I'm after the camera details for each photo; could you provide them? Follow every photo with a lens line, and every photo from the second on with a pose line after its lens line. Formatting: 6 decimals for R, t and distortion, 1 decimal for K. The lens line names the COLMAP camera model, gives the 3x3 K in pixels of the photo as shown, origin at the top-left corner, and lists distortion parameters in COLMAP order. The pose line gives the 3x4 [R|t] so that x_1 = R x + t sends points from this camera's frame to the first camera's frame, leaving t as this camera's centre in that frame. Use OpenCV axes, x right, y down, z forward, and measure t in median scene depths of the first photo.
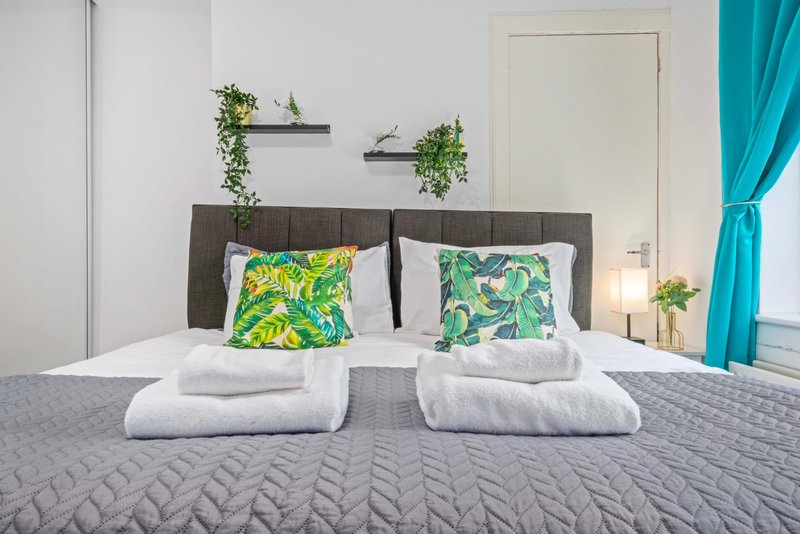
lens RADIAL K [[476.9, 0, 437.5], [0, 476.9, 269.8], [0, 0, 1]] dist [-0.002494, -0.000420]
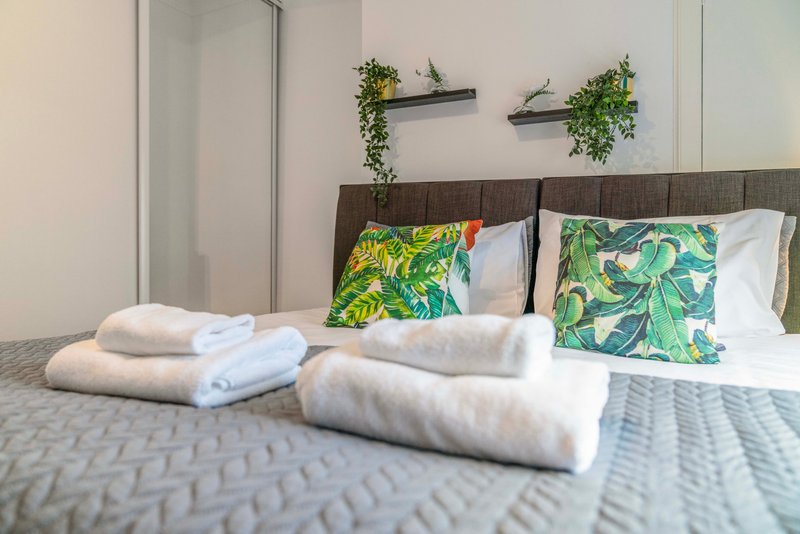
lens RADIAL K [[521.2, 0, 459.4], [0, 521.2, 265.8], [0, 0, 1]] dist [-0.032662, 0.000410]
pose [[0.908830, 0.005486, -0.417131, 0.216183], [-0.003029, 0.999974, 0.006552, 0.031101], [0.417156, -0.004691, 0.908823, 0.136219]]
